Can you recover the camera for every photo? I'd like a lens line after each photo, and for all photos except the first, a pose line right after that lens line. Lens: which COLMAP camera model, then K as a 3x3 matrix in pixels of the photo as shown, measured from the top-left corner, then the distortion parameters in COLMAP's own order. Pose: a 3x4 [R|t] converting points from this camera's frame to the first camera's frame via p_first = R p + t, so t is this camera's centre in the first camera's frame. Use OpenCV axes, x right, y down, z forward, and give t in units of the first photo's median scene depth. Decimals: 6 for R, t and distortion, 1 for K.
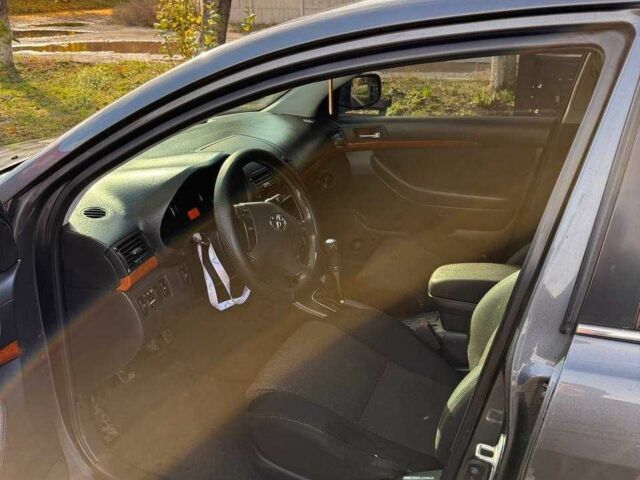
lens RADIAL K [[580.9, 0, 320.1], [0, 580.9, 240.2], [0, 0, 1]] dist [0.097653, -0.174176]
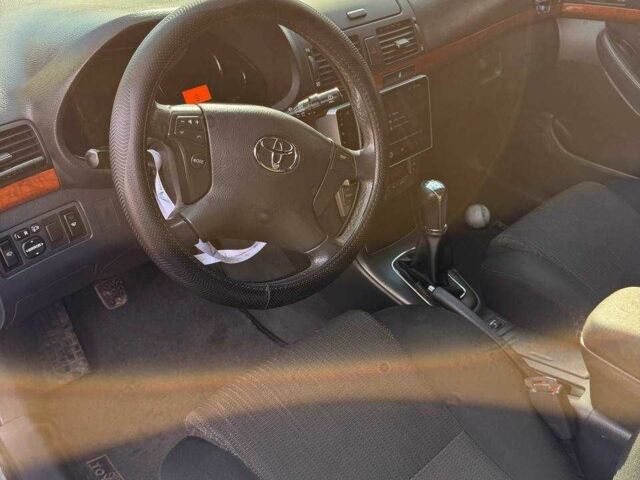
lens RADIAL K [[580.9, 0, 319.3], [0, 580.9, 240.3], [0, 0, 1]] dist [0.097653, -0.174176]
pose [[0.904648, 0.269122, -0.330433, 0.132863], [-0.178109, 0.943170, 0.280548, -0.096465], [0.387156, -0.194945, 0.901170, 0.494603]]
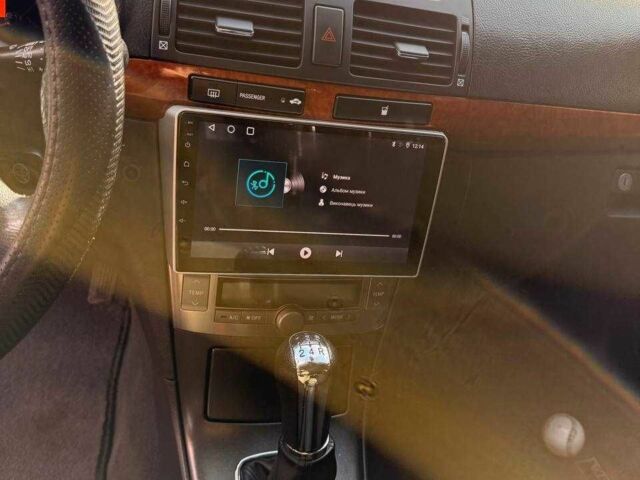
lens RADIAL K [[580.9, 0, 320.1], [0, 580.9, 239.4], [0, 0, 1]] dist [0.097653, -0.174176]
pose [[0.581178, 0.528471, -0.618830, 0.154868], [-0.480204, 0.836645, 0.263495, -0.108346], [0.656990, 0.144027, 0.740014, 0.819361]]
